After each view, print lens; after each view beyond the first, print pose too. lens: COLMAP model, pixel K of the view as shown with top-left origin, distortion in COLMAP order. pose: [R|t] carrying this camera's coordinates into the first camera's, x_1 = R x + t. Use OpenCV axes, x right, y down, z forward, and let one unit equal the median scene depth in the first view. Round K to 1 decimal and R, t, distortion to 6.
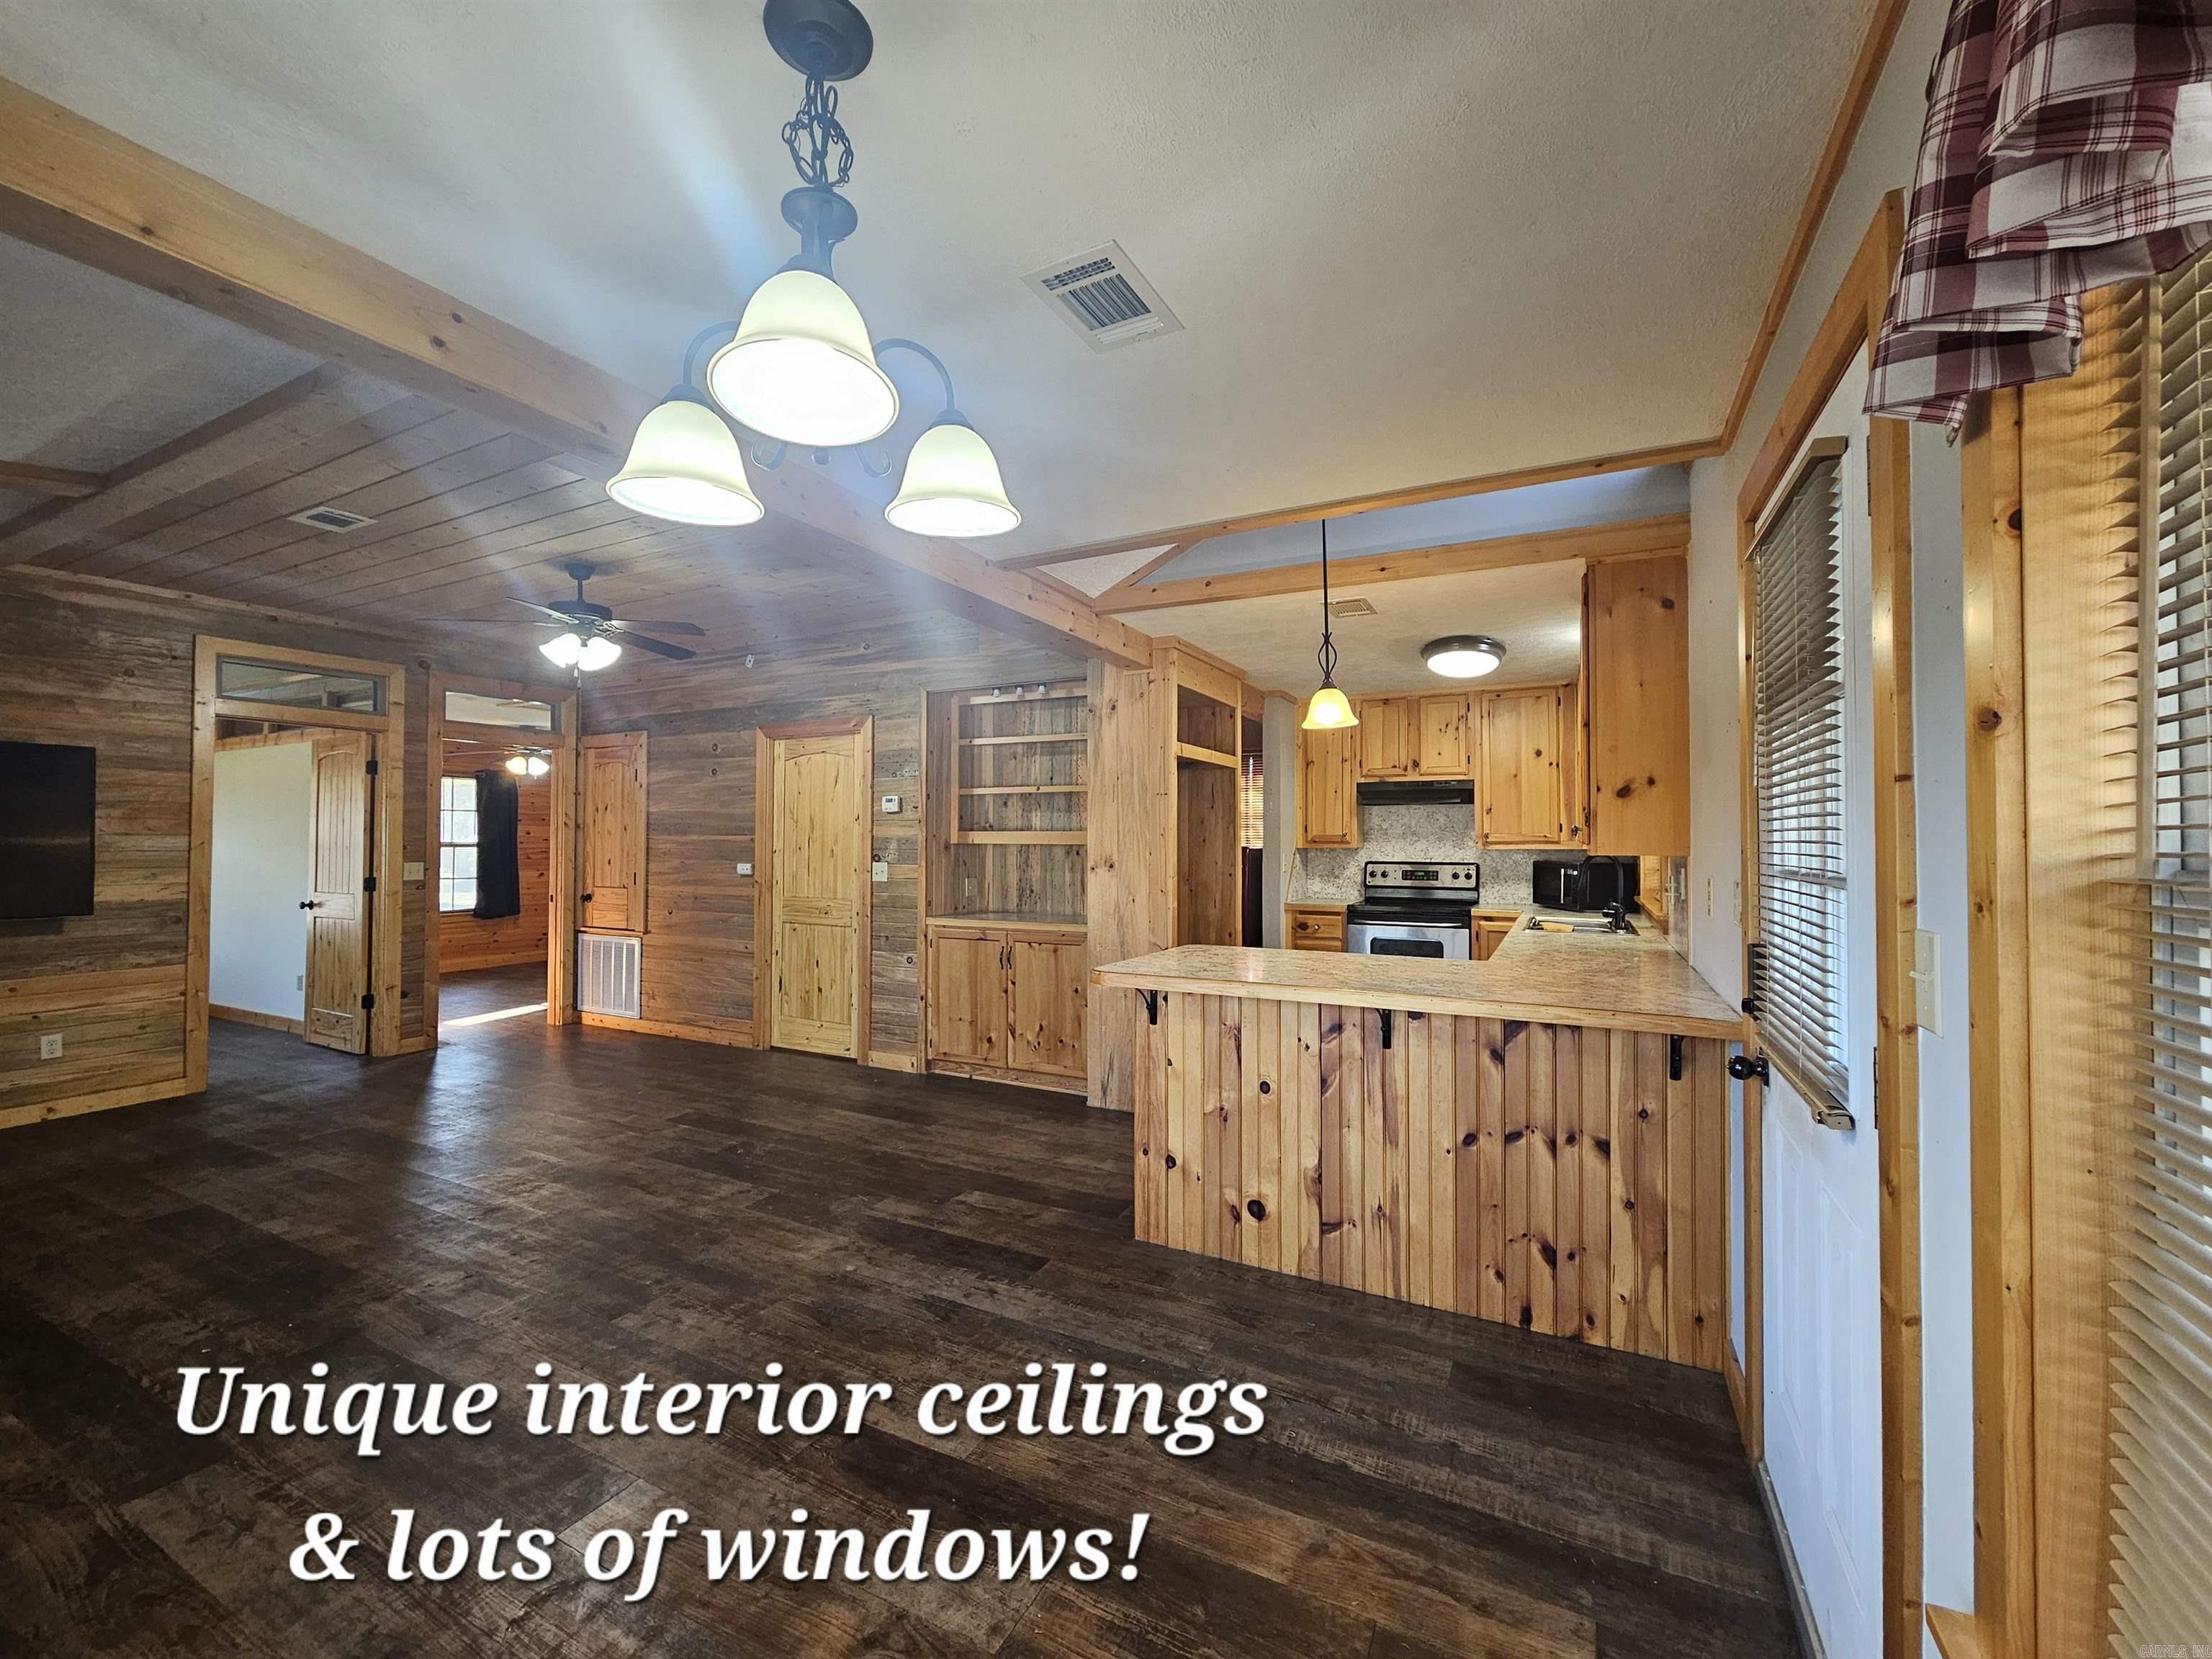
lens RADIAL K [[910.2, 0, 1098.7], [0, 910.2, 820.1], [0, 0, 1]] dist [-0.003119, 0.001046]
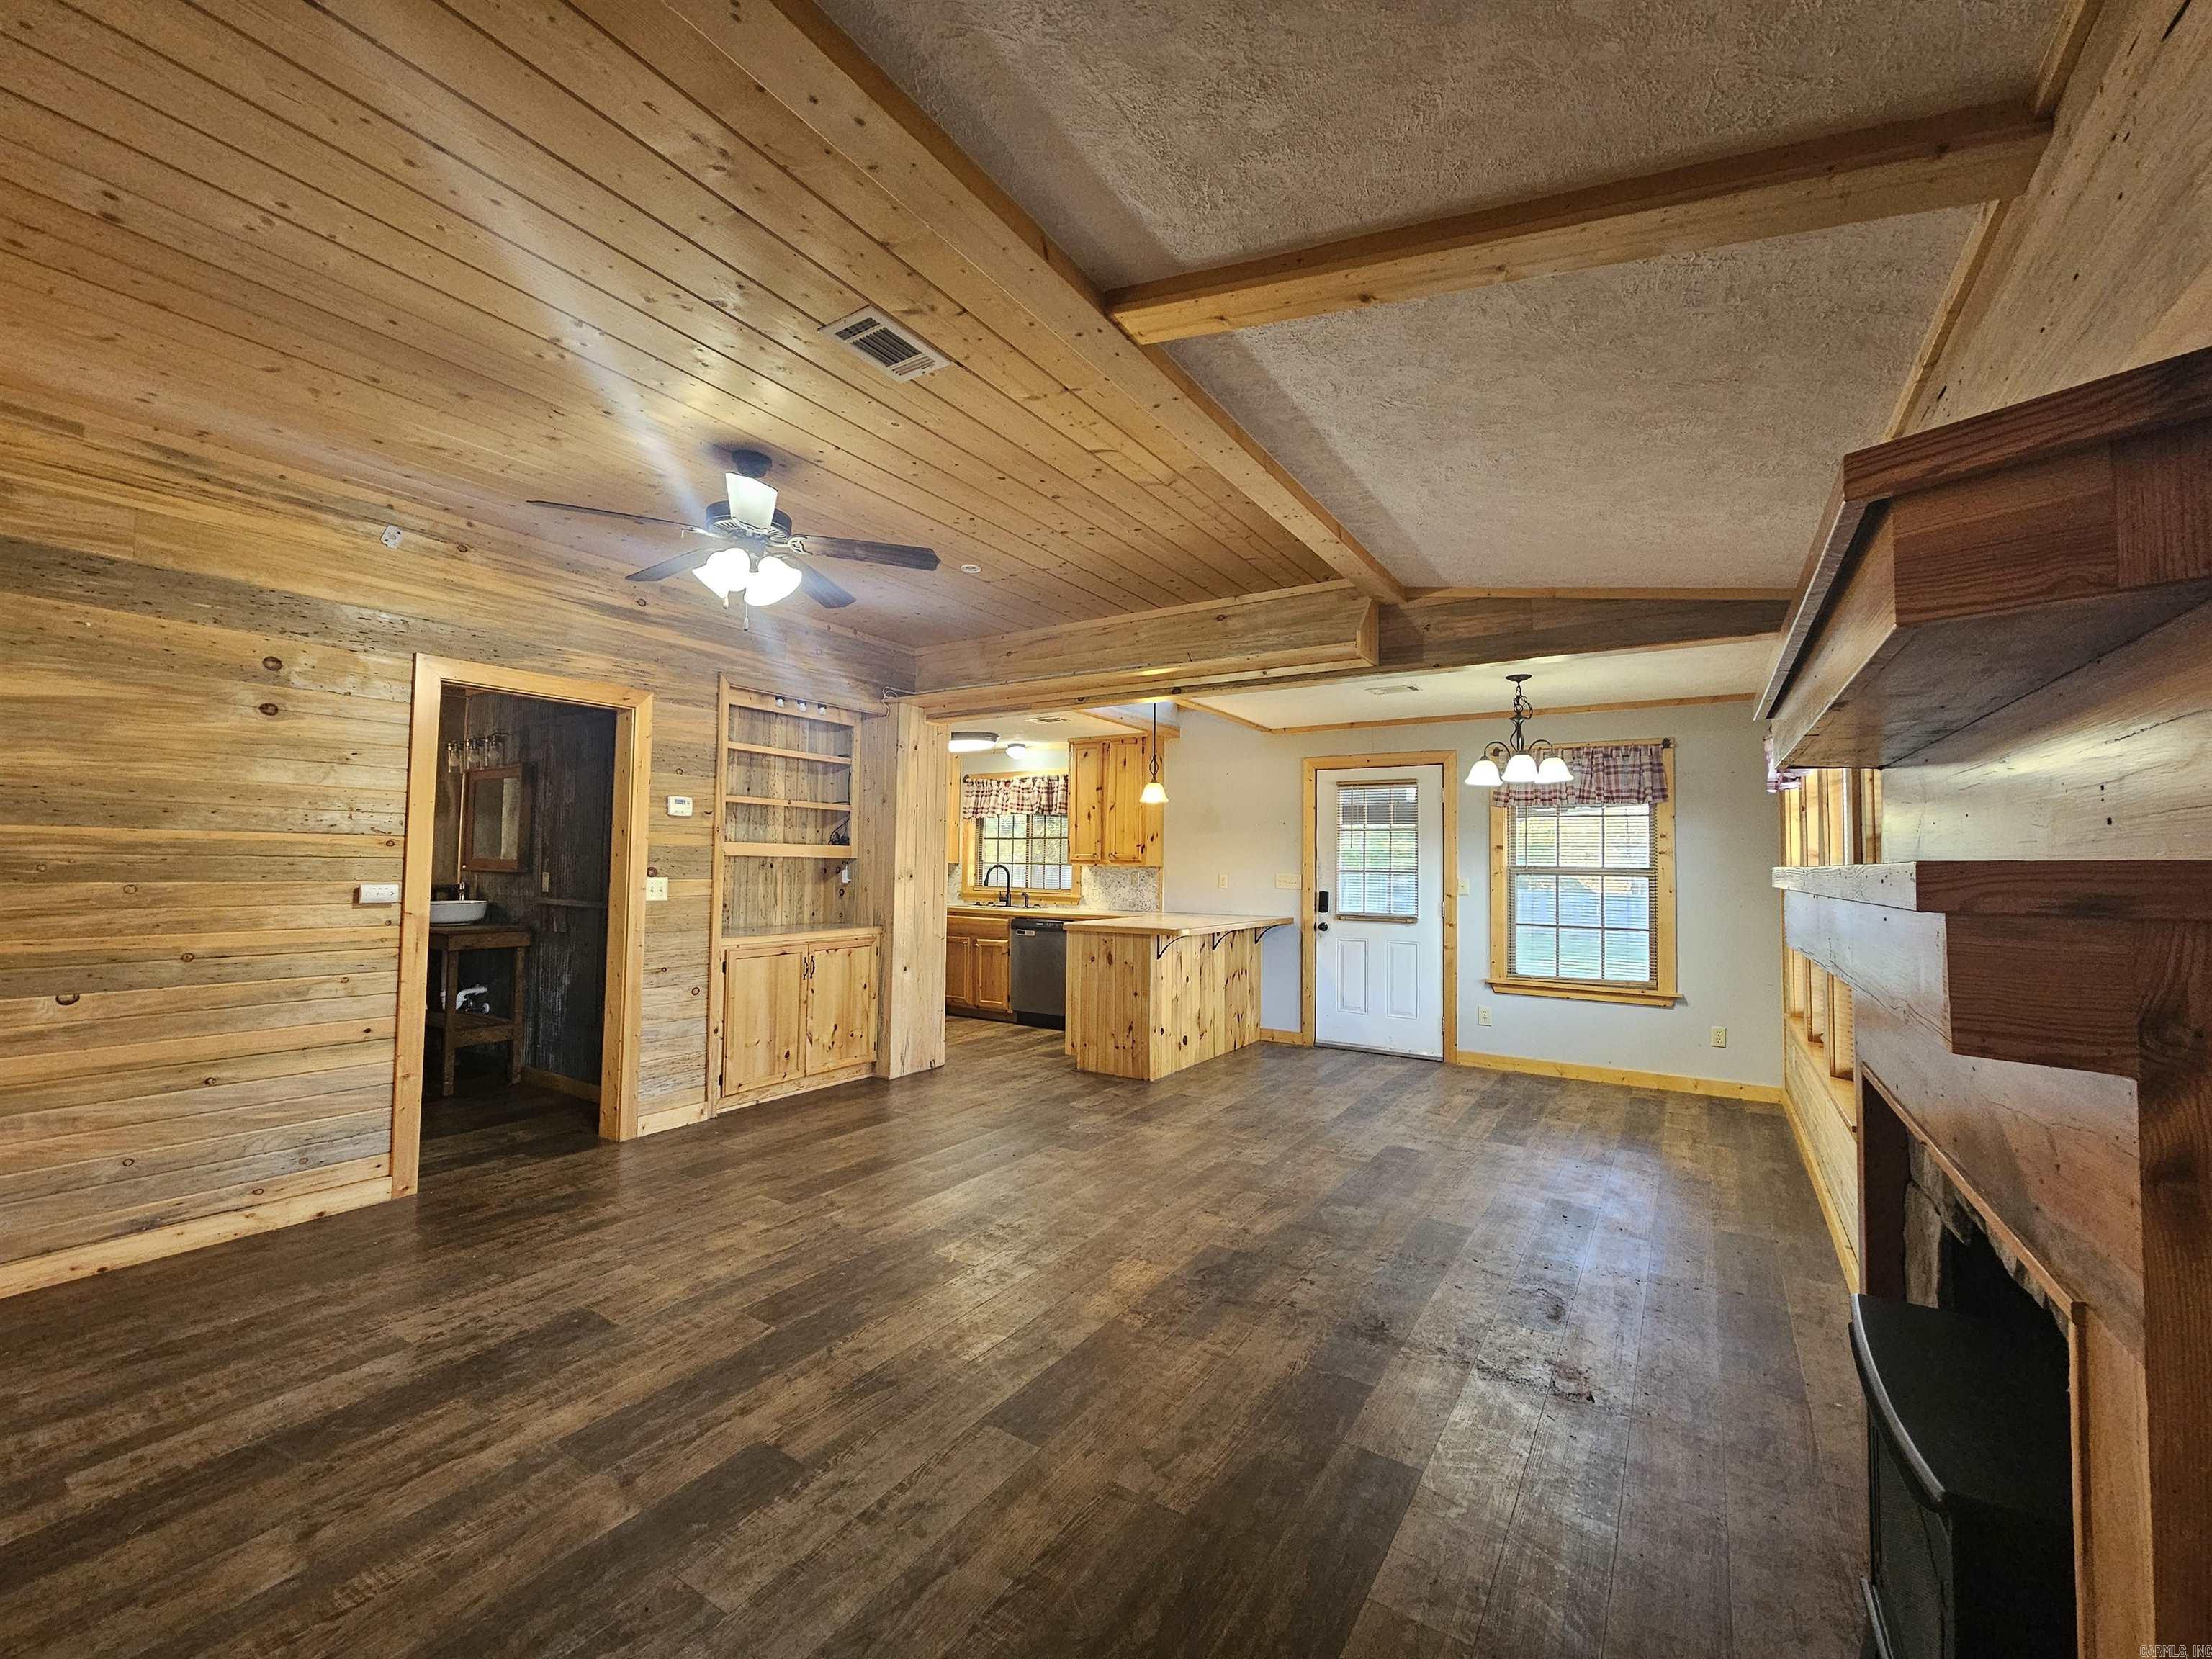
lens RADIAL K [[910.2, 0, 1095.0], [0, 910.2, 816.4], [0, 0, 1]] dist [-0.003119, 0.001046]
pose [[0.097701, 0.053131, 0.993797, -1.198451], [-0.035534, 0.998123, -0.049869, 0.023075], [-0.994581, -0.030441, 0.099405, 0.639739]]
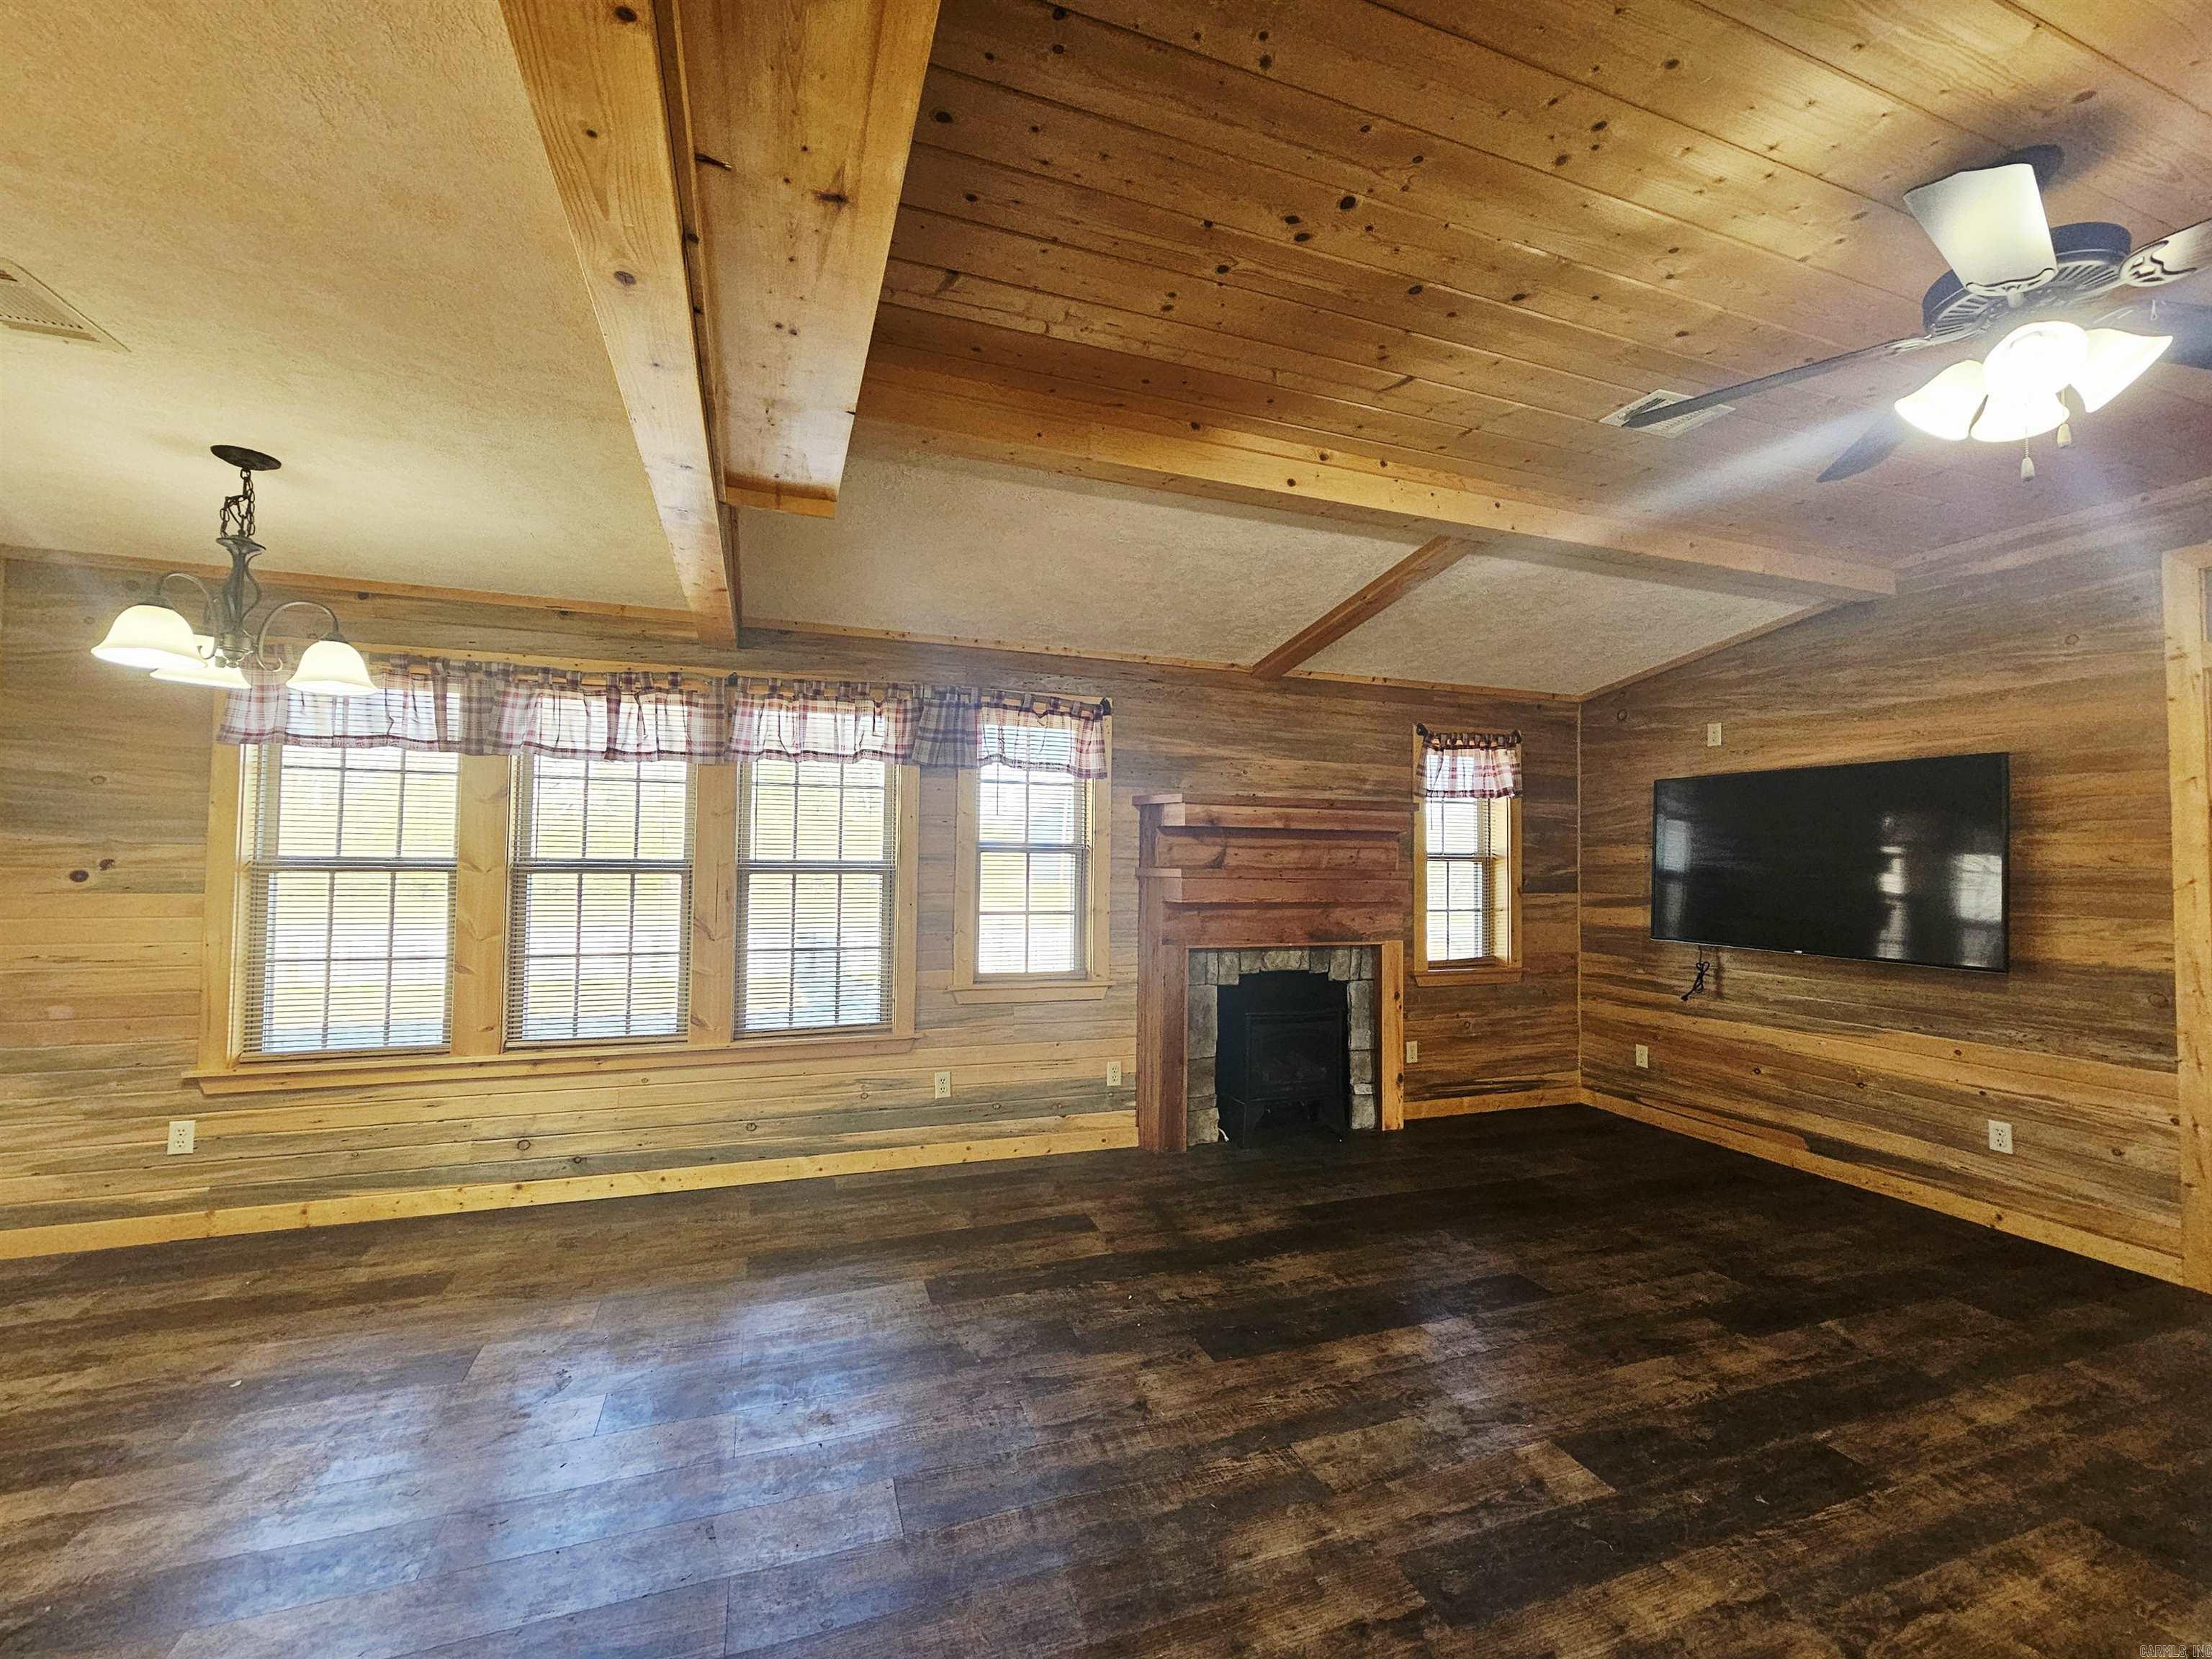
lens RADIAL K [[910.2, 0, 1097.2], [0, 910.2, 823.1], [0, 0, 1]] dist [-0.003119, 0.001046]
pose [[-0.675008, -0.036490, -0.736907, -0.032771], [0.002379, 0.998663, -0.051631, 0.016374], [0.737807, -0.036604, -0.674019, 0.935174]]
